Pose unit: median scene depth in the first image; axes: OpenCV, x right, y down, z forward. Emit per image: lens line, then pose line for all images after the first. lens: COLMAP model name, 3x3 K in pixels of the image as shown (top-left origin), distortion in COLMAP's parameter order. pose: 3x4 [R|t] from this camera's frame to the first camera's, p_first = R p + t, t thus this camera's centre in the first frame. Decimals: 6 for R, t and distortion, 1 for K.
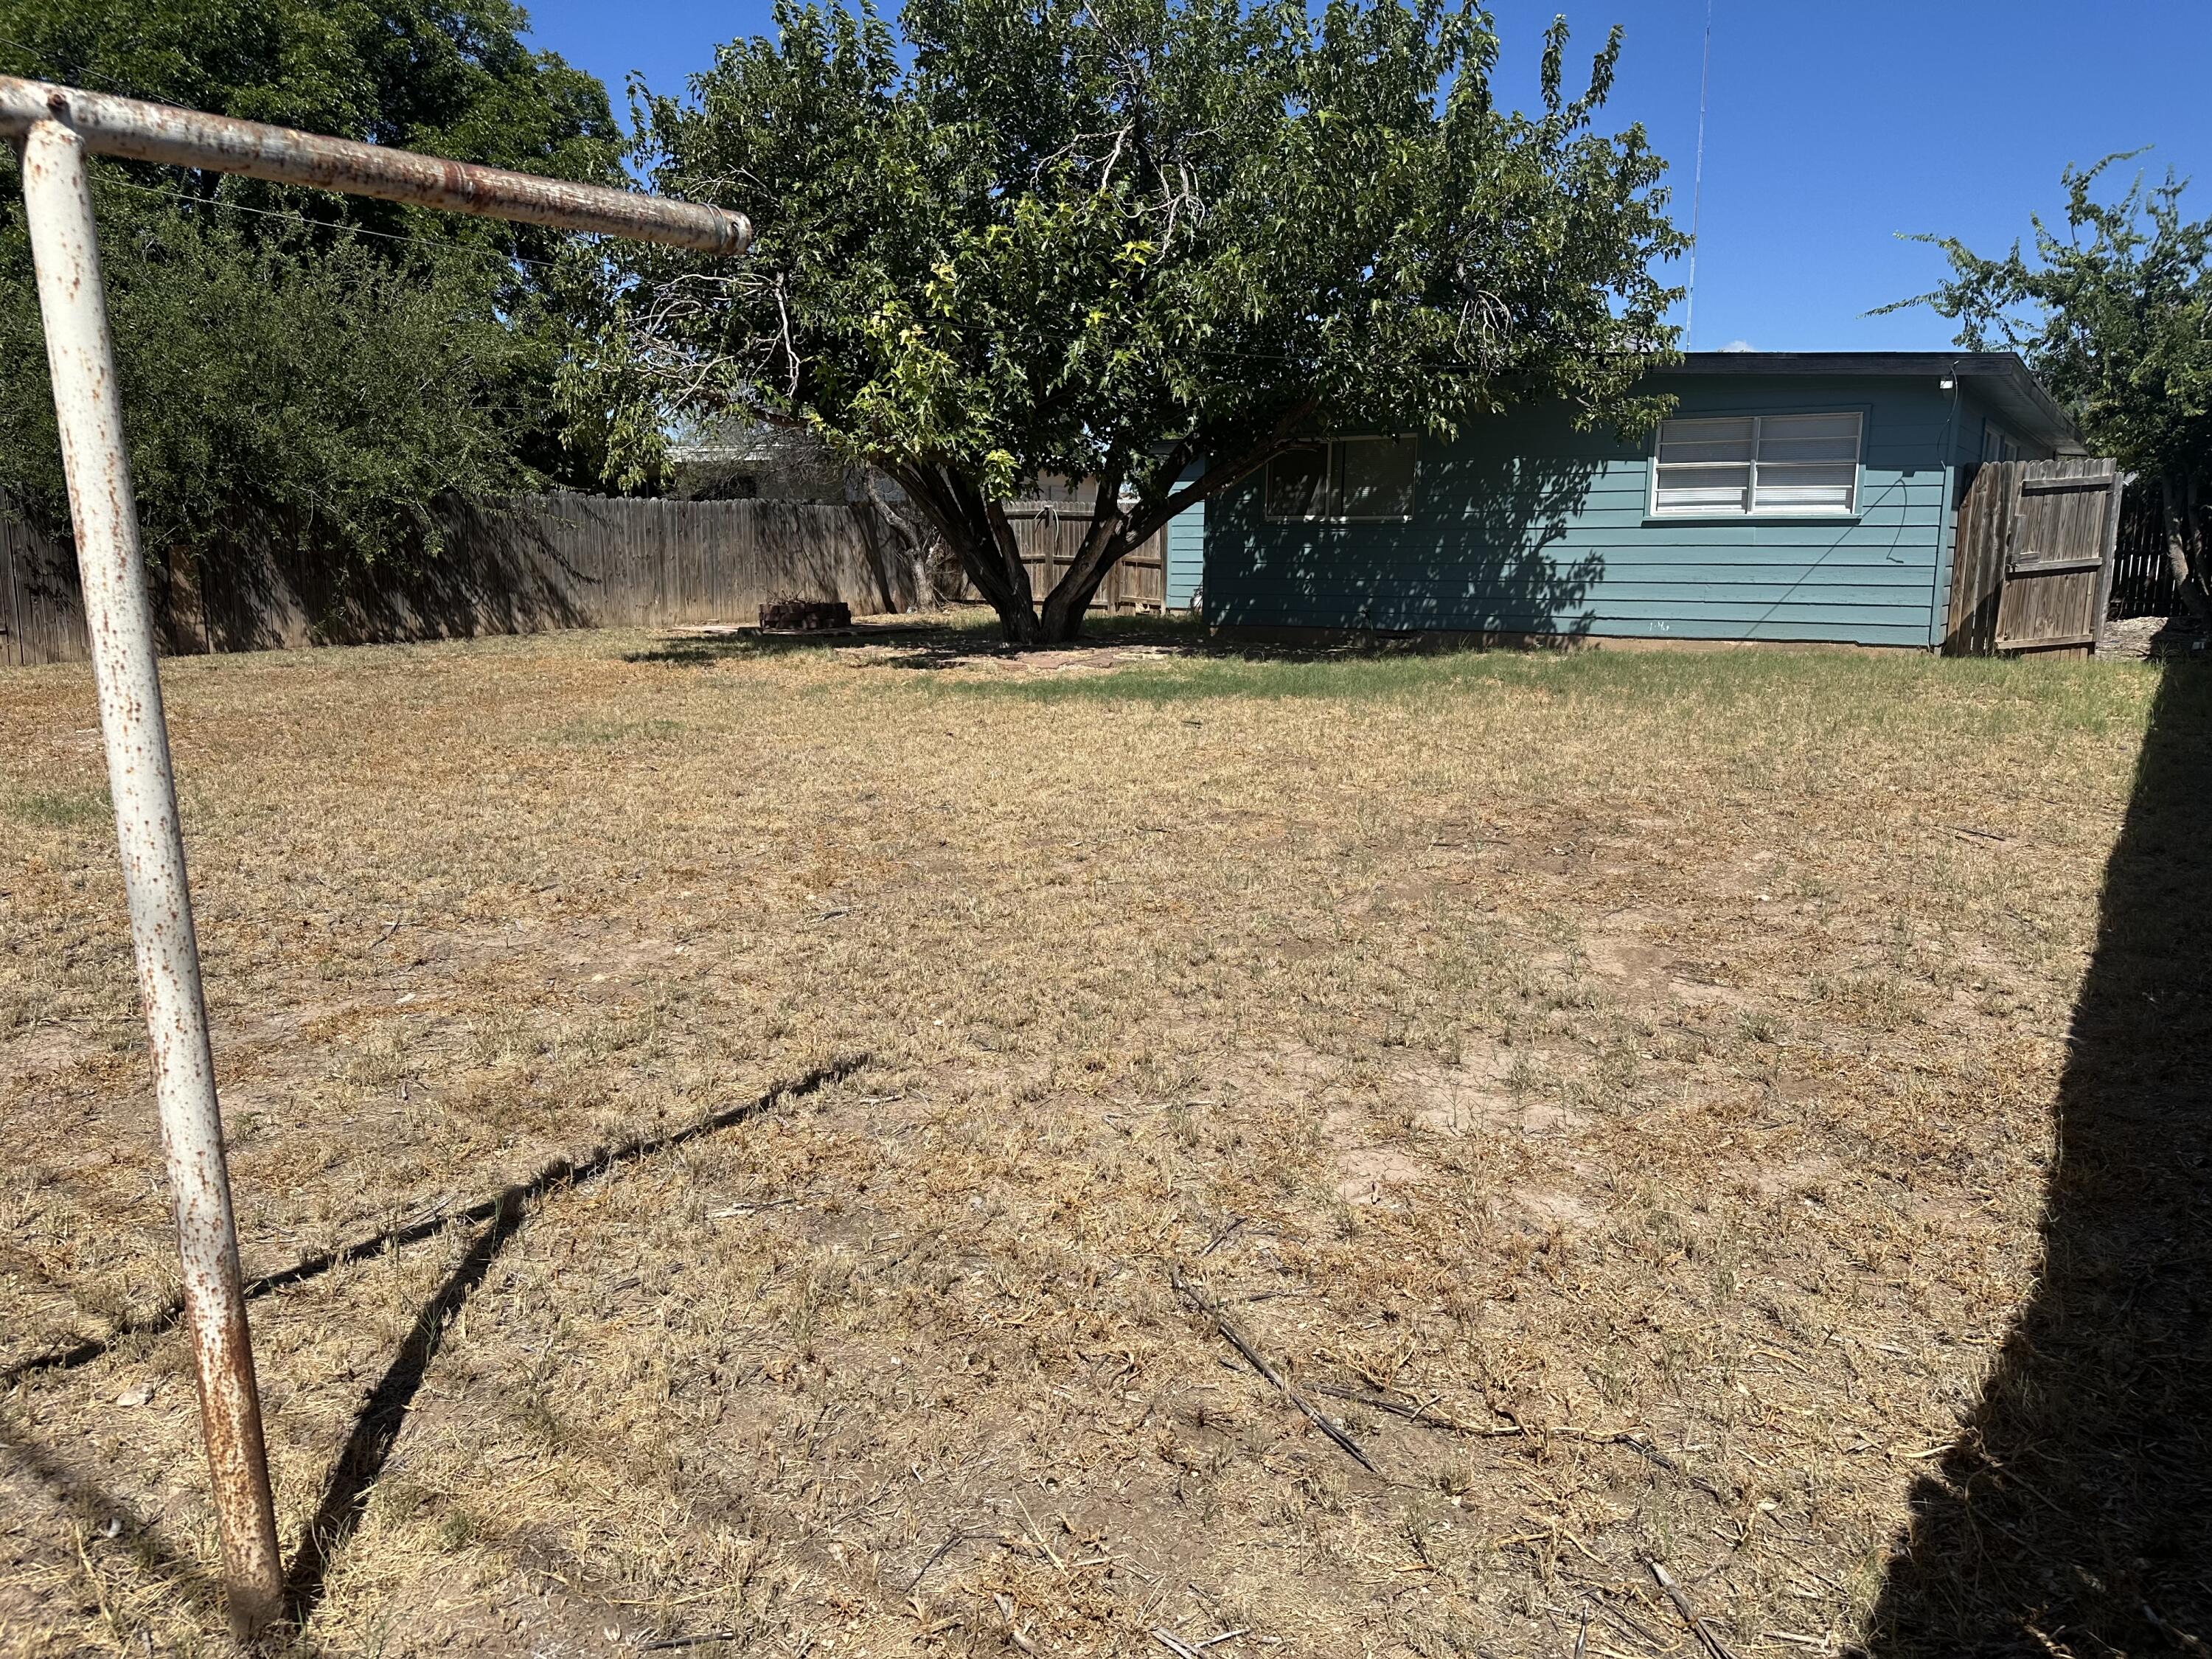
lens RADIAL K [[1403.4, 0, 1106.0], [0, 1403.4, 829.5], [0, 0, 1]] dist [-0.040758, -0.000169]
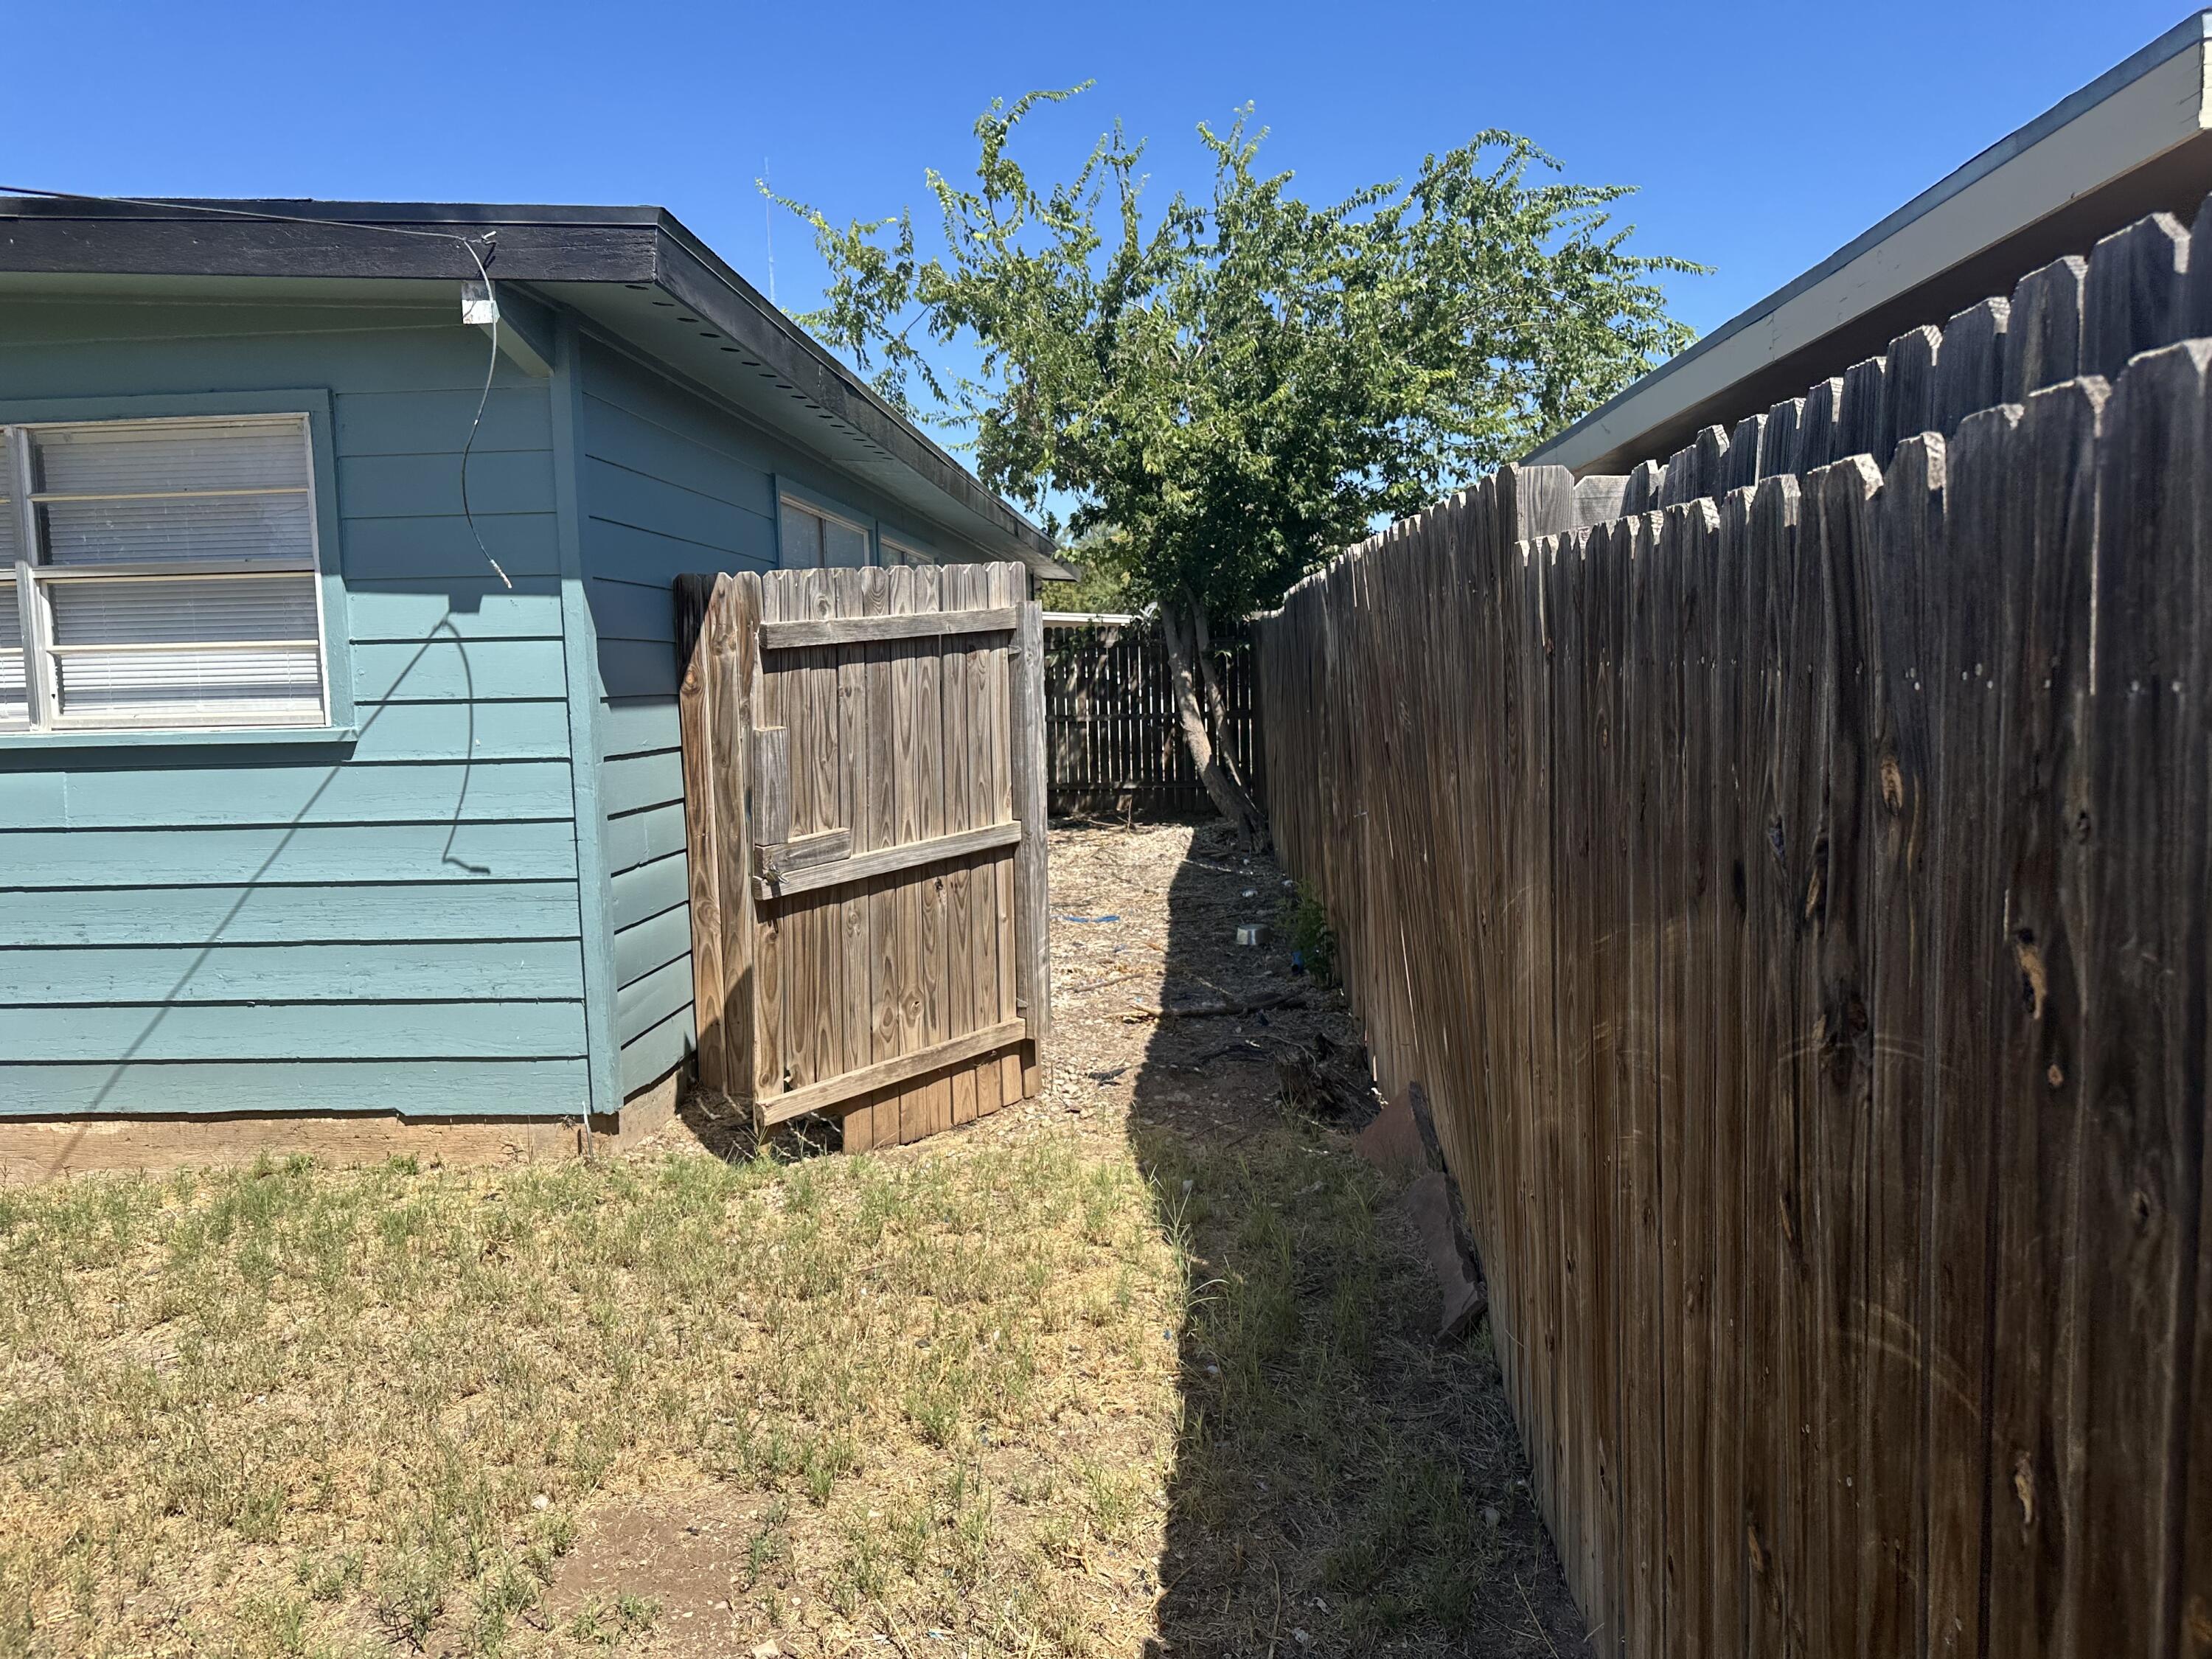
lens RADIAL K [[1534.1, 0, 1106.0], [0, 1534.1, 829.5], [0, 0, 1]] dist [0.081576, -0.205607]
pose [[0.828061, -0.068566, 0.556429, 0.502465], [0.125687, 0.989934, -0.065059, -0.163195], [-0.546368, 0.123809, 0.828344, 0.626382]]
